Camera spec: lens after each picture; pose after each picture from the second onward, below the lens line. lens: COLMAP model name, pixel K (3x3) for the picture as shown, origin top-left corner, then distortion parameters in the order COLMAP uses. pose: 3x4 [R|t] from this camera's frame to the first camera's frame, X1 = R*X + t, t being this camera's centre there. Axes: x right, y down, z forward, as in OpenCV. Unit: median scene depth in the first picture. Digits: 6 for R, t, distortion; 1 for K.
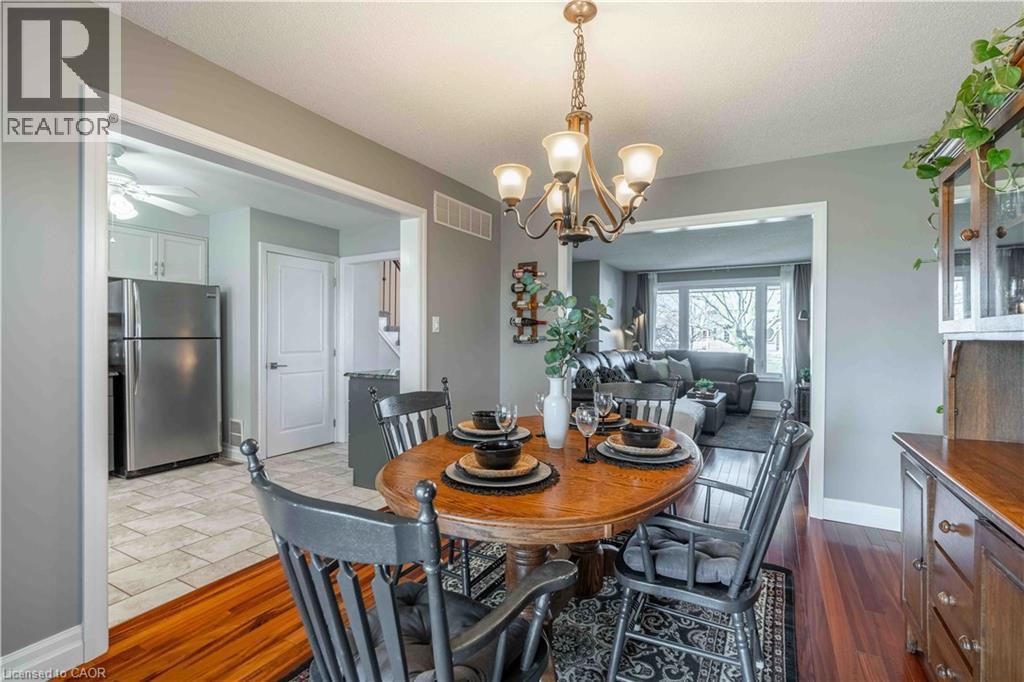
lens RADIAL K [[463.6, 0, 510.4], [0, 463.6, 337.8], [0, 0, 1]] dist [-0.011415, -0.000446]
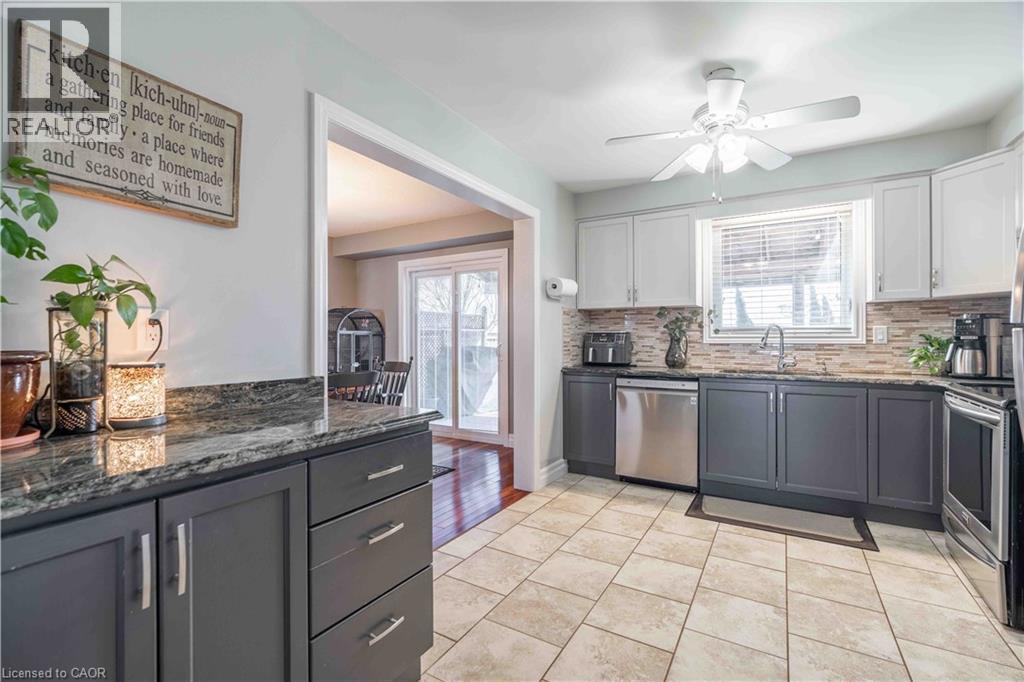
lens RADIAL K [[463.6, 0, 510.4], [0, 463.6, 337.8], [0, 0, 1]] dist [-0.011415, -0.000446]
pose [[-0.999562, -0.003364, 0.029402, -0.417882], [-0.003204, 0.999980, 0.005463, 0.010268], [-0.029419, 0.005366, -0.999553, 1.357513]]
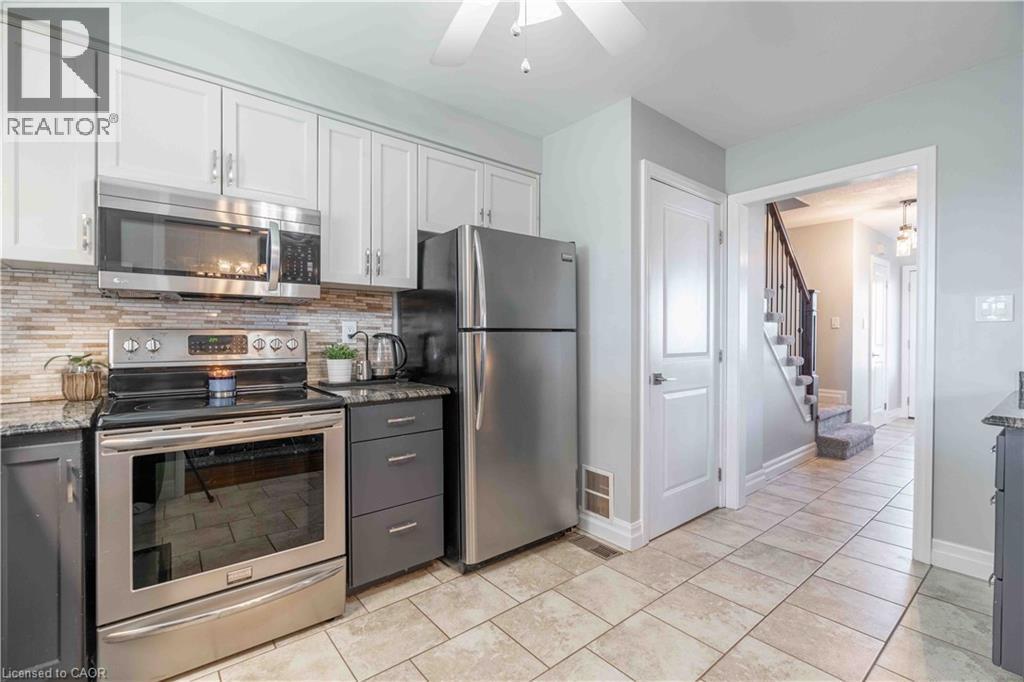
lens RADIAL K [[451.7, 0, 512.0], [0, 451.7, 341.0], [0, 0, 1]] dist [-0.000520, -0.000102]
pose [[0.928828, -0.000491, -0.370512, -0.566399], [0.002196, 0.999989, 0.004178, 0.012993], [0.370506, -0.004694, 0.928818, 0.498283]]
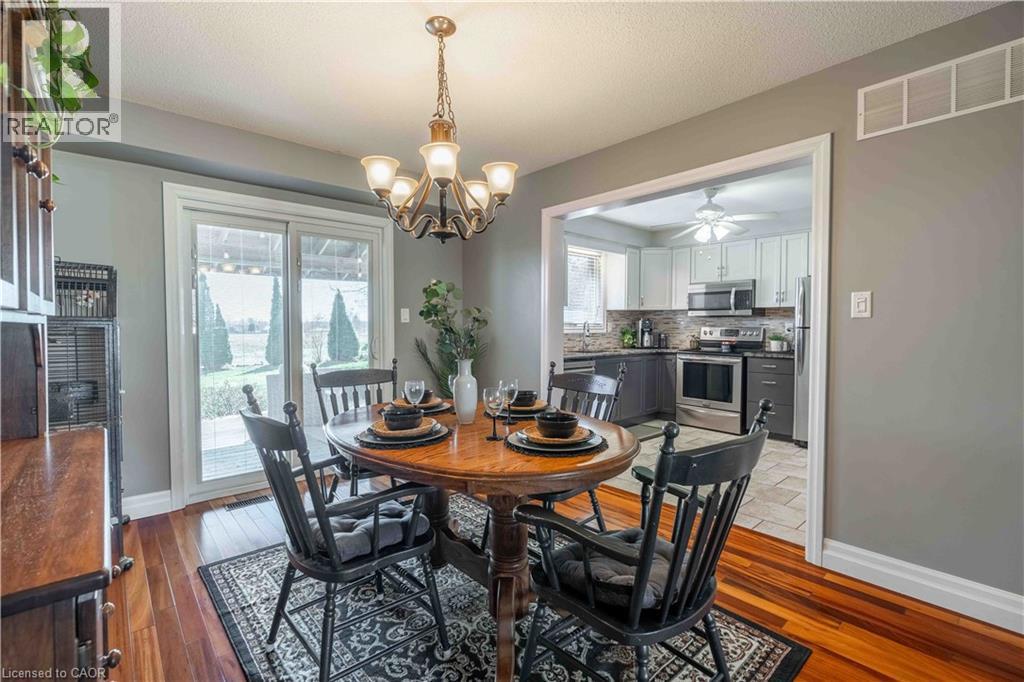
lens RADIAL K [[463.6, 0, 510.4], [0, 463.6, 337.8], [0, 0, 1]] dist [-0.011415, -0.000446]
pose [[-0.329259, 0.020908, -0.944008, 0.518378], [-0.009053, 0.999639, 0.025298, 0.004065], [0.944196, 0.016876, -0.328951, 0.689323]]
